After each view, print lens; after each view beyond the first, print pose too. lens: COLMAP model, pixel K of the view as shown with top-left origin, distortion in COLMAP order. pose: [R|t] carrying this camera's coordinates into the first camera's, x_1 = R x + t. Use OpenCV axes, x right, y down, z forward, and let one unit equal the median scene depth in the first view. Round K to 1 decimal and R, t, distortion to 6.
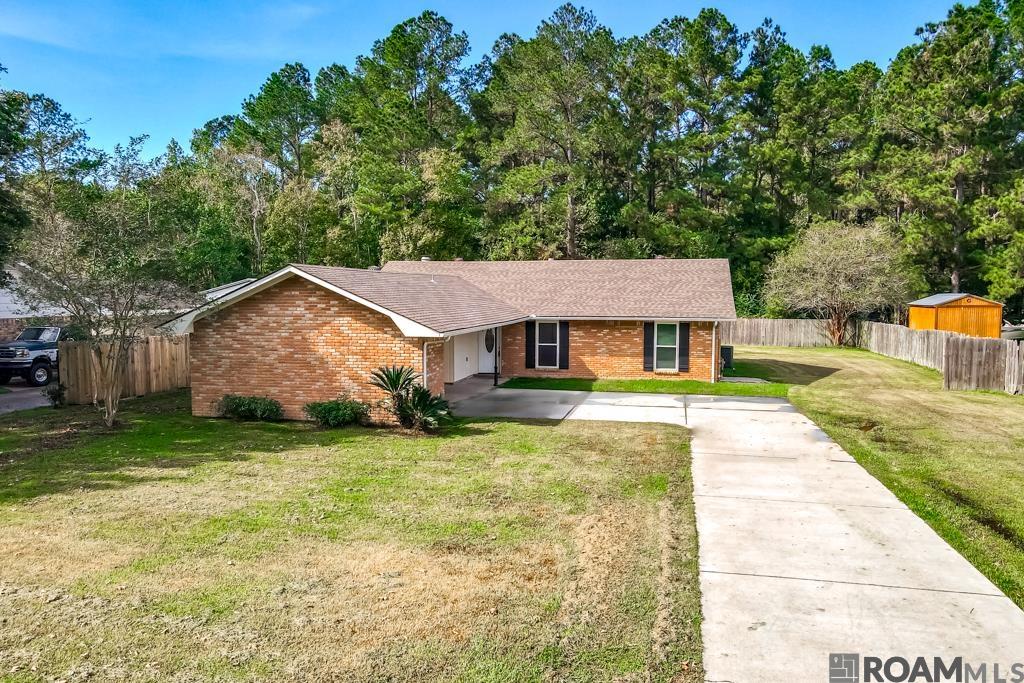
lens RADIAL K [[716.1, 0, 512.0], [0, 716.1, 341.5], [0, 0, 1]] dist [0.041006, 0.000860]
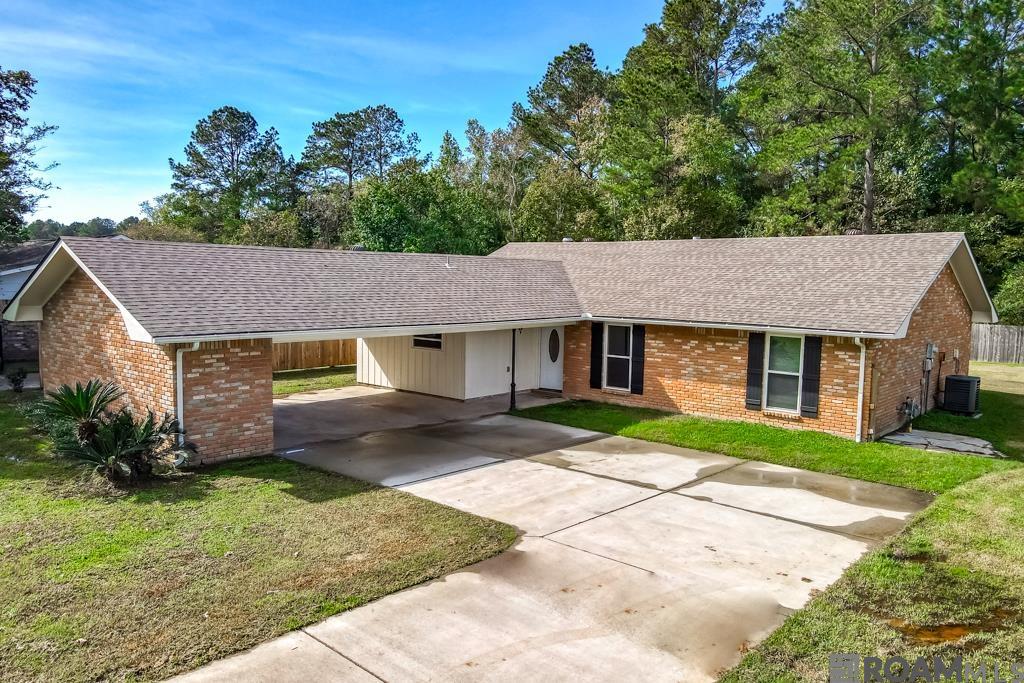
lens RADIAL K [[716.1, 0, 512.0], [0, 716.1, 341.5], [0, 0, 1]] dist [0.041006, 0.000860]
pose [[0.887889, 0.056787, -0.456539, 0.281334], [-0.050442, 0.998386, 0.026084, -0.024210], [0.457284, -0.000130, 0.889321, 0.329276]]
